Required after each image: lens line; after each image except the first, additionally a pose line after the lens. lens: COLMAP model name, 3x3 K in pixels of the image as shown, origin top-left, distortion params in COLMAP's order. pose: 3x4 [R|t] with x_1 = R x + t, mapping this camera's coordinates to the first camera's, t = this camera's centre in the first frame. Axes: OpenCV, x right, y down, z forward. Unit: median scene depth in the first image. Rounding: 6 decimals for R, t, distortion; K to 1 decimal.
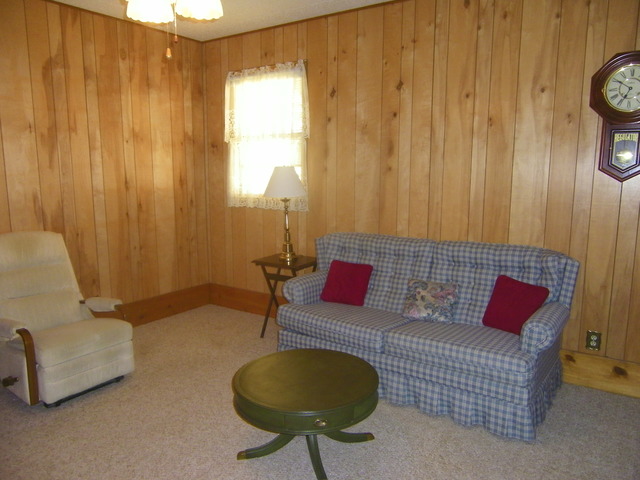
lens RADIAL K [[481.1, 0, 326.3], [0, 481.1, 244.0], [0, 0, 1]] dist [-0.025455, 0.013263]
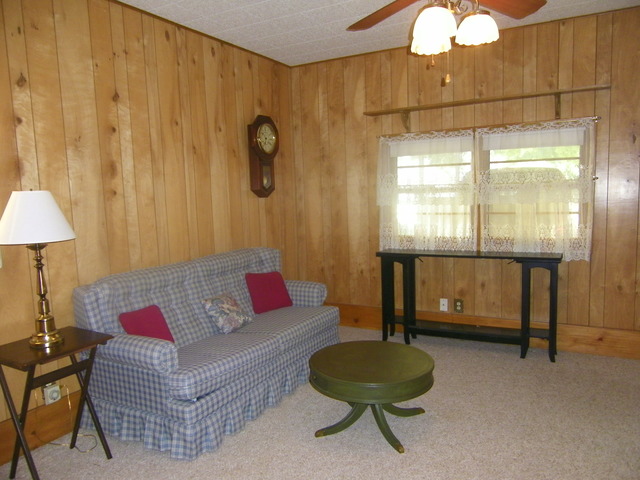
lens RADIAL K [[481.1, 0, 326.3], [0, 481.1, 244.0], [0, 0, 1]] dist [-0.025455, 0.013263]
pose [[-0.099660, -0.107151, 0.989235, -0.754665], [0.188362, 0.974177, 0.124496, -0.107507], [-0.977030, 0.198742, -0.076903, 0.740464]]
